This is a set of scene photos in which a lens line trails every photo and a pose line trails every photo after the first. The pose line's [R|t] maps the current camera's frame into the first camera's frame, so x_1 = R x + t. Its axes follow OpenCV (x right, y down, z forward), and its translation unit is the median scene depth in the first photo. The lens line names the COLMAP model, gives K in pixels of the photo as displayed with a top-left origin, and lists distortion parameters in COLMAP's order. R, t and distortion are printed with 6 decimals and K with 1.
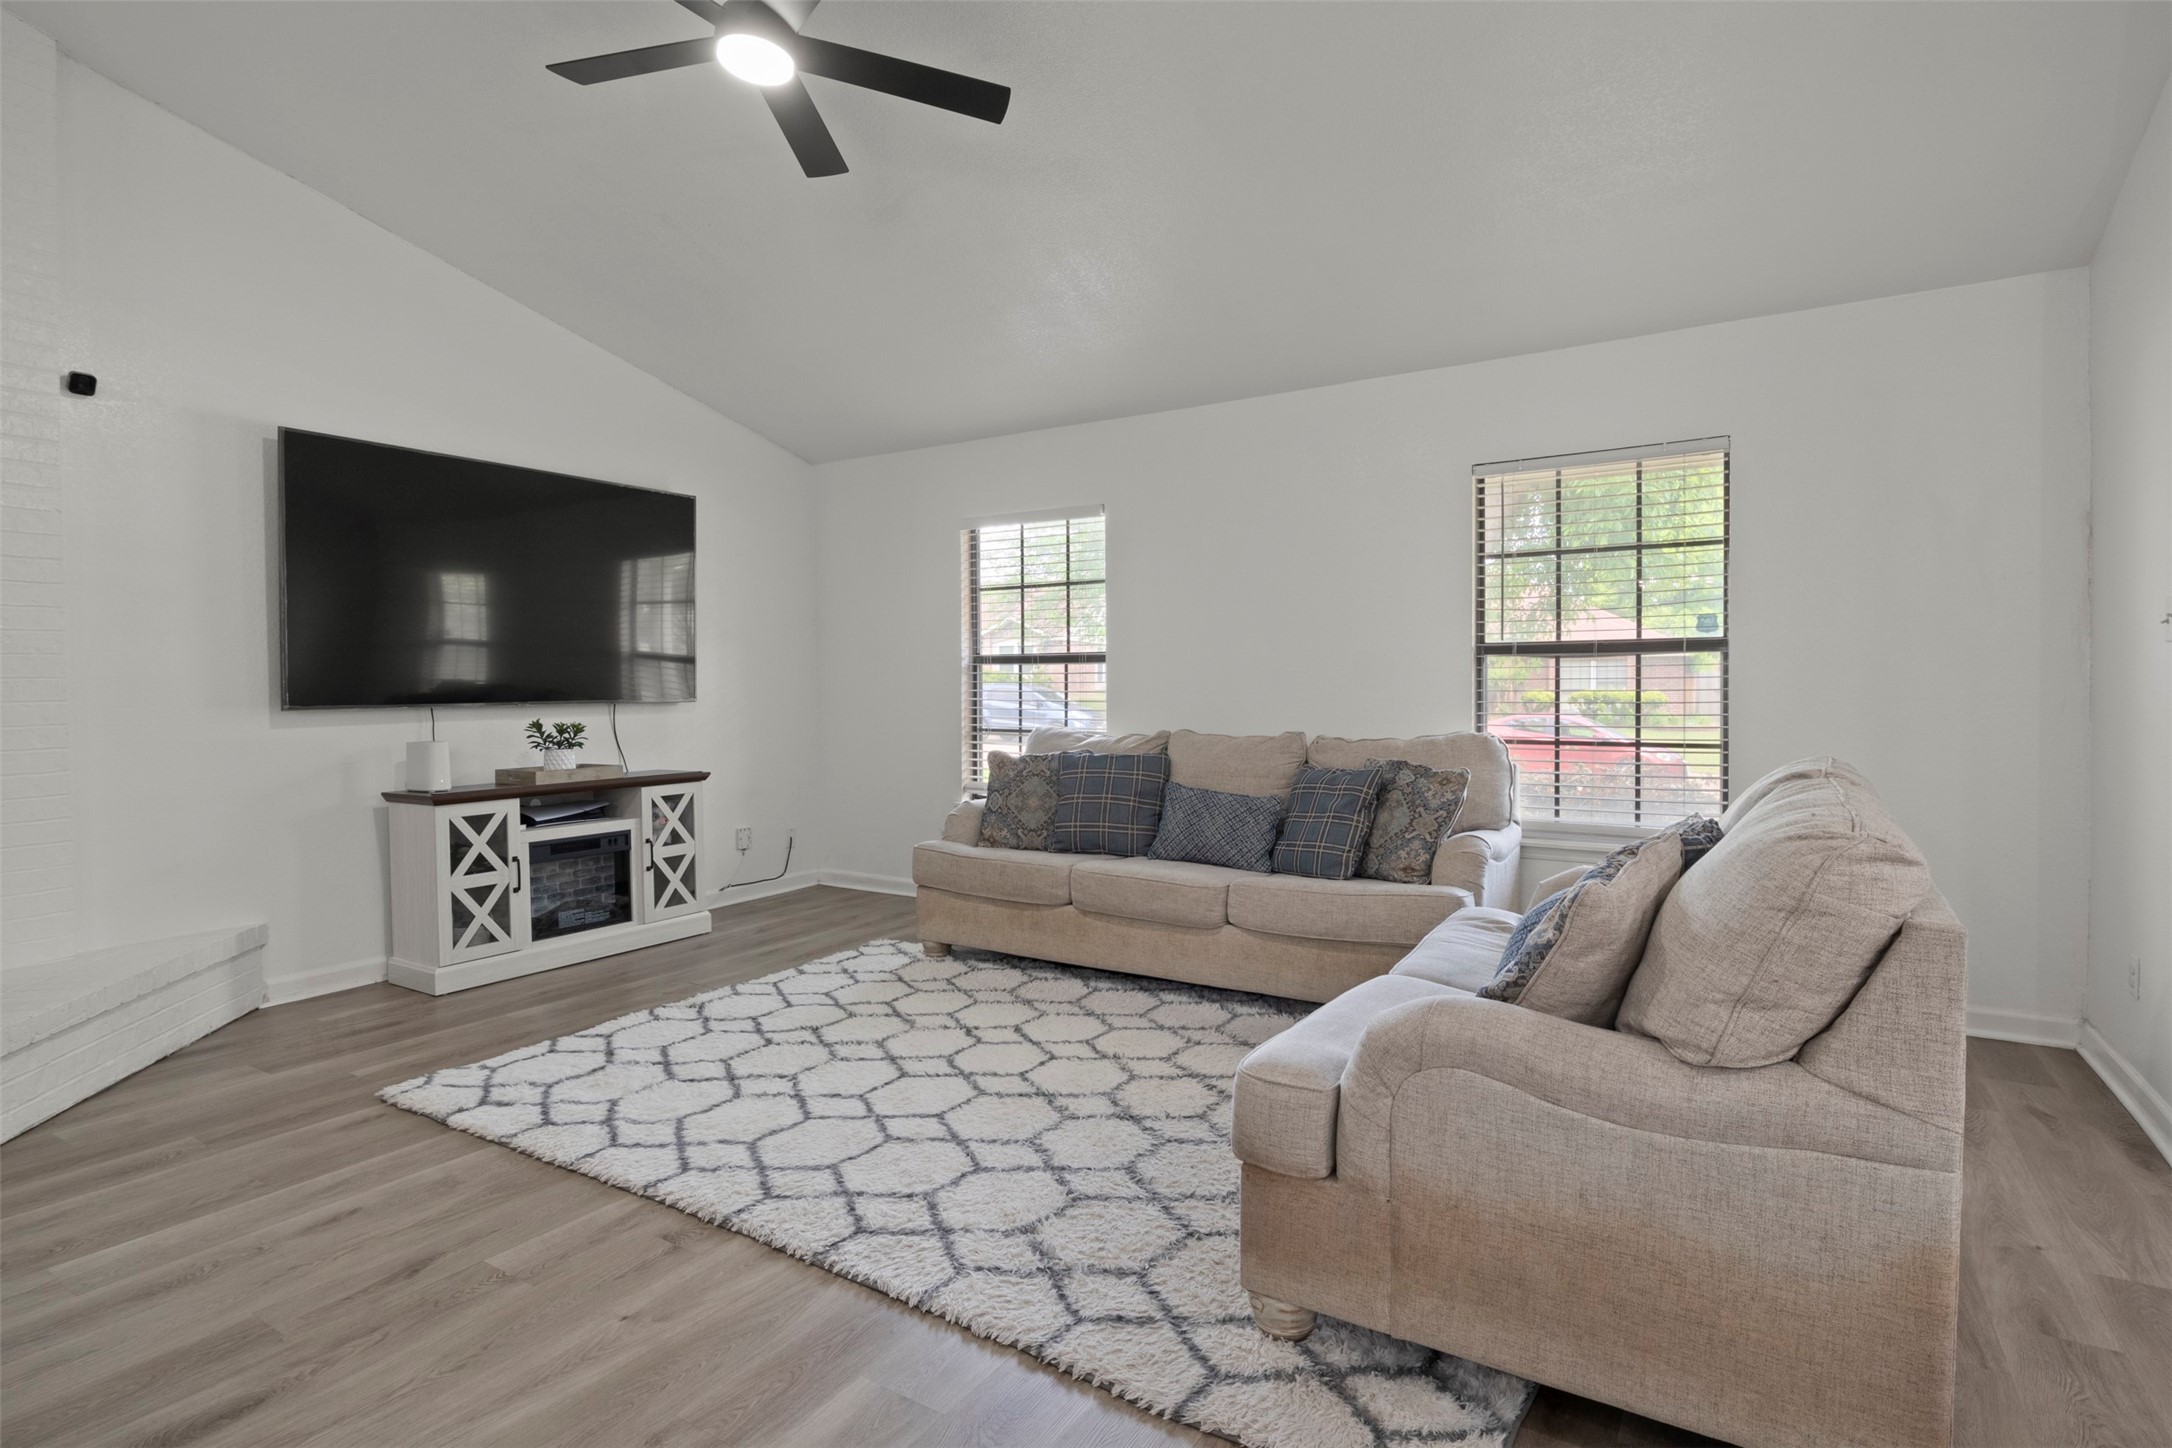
lens RADIAL K [[1076.2, 0, 1086.9], [0, 1076.2, 712.1], [0, 0, 1]] dist [-0.006922, -0.003343]
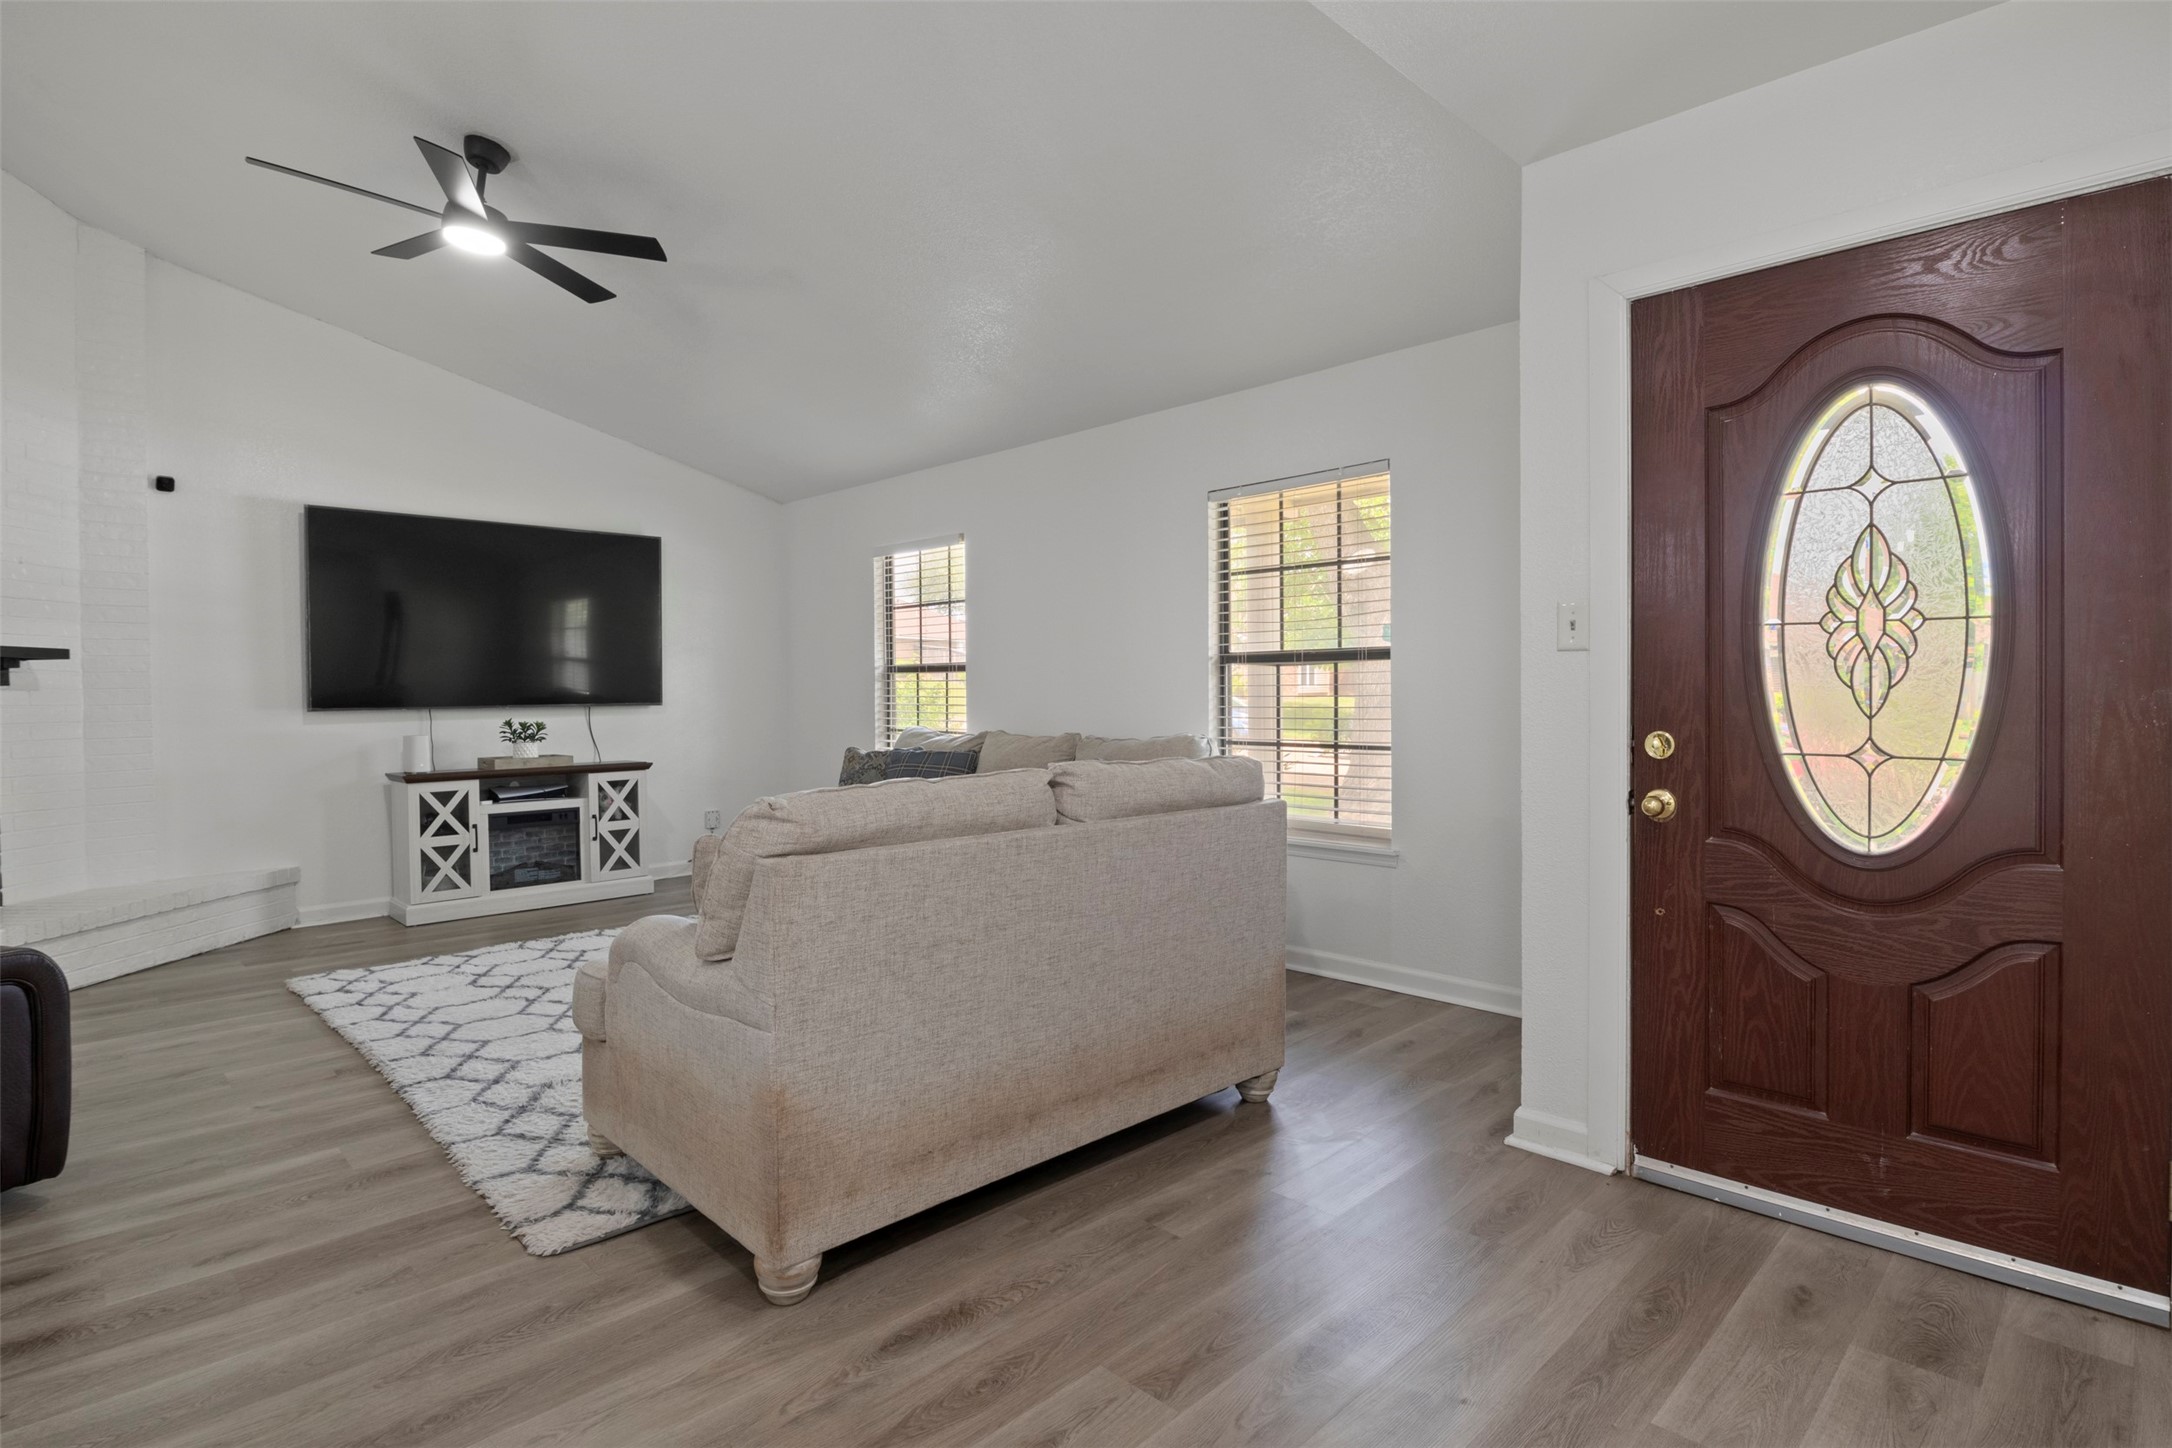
lens RADIAL K [[1076.2, 0, 1087.5], [0, 1076.2, 713.0], [0, 0, 1]] dist [-0.006922, -0.003343]
pose [[0.974681, 0.002596, -0.223586, 0.494458], [-0.003028, 0.999994, -0.001588, -0.000272], [0.223581, 0.002225, 0.974683, -0.104846]]
